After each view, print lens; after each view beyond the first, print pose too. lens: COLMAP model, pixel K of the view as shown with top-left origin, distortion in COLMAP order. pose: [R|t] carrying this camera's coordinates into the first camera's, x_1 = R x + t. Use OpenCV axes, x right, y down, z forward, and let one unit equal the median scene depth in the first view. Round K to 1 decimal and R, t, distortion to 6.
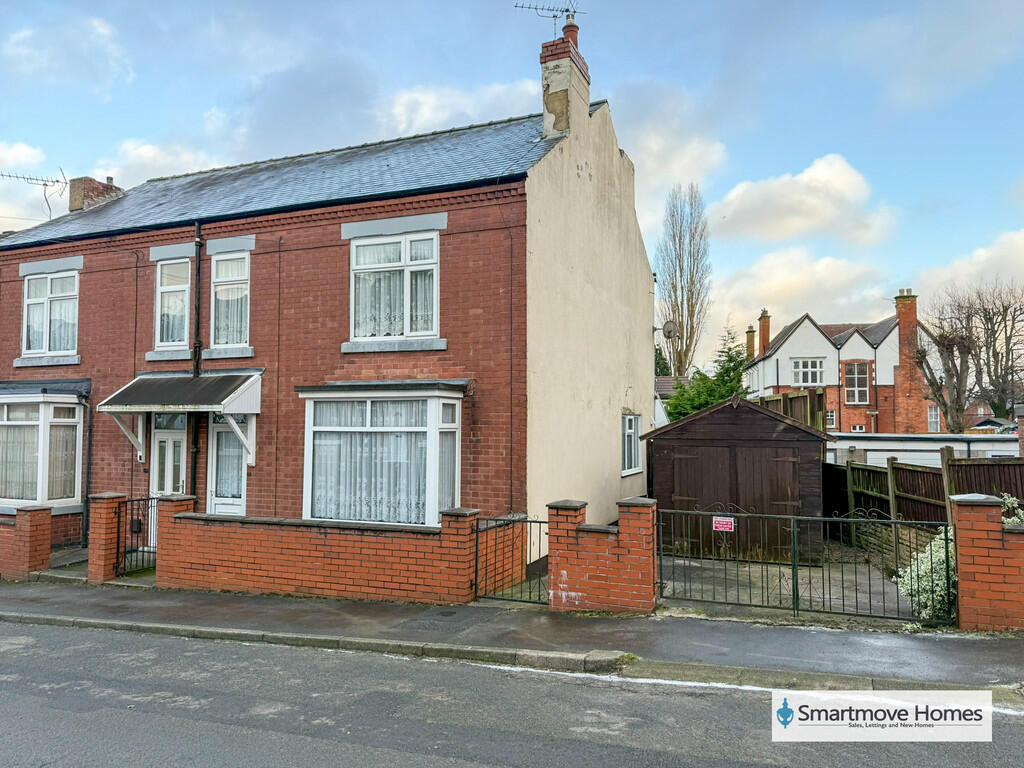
lens RADIAL K [[723.5, 0, 513.6], [0, 723.5, 386.3], [0, 0, 1]] dist [0.011716, 0.001177]
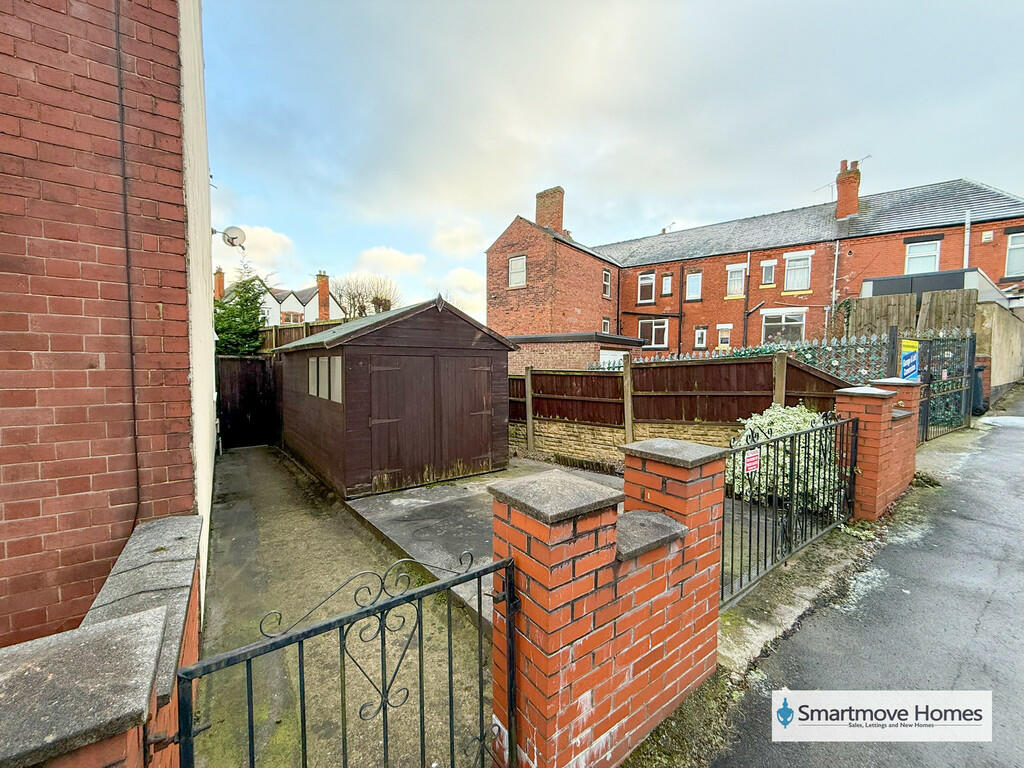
lens RADIAL K [[407.5, 0, 512.5], [0, 407.5, 383.9], [0, 0, 1]] dist [-0.001134, -0.000367]
pose [[0.523262, -0.048929, 0.850766, -0.071133], [-0.047859, 0.995087, 0.086666, 0.071237], [-0.850827, -0.086066, 0.518350, 0.677741]]
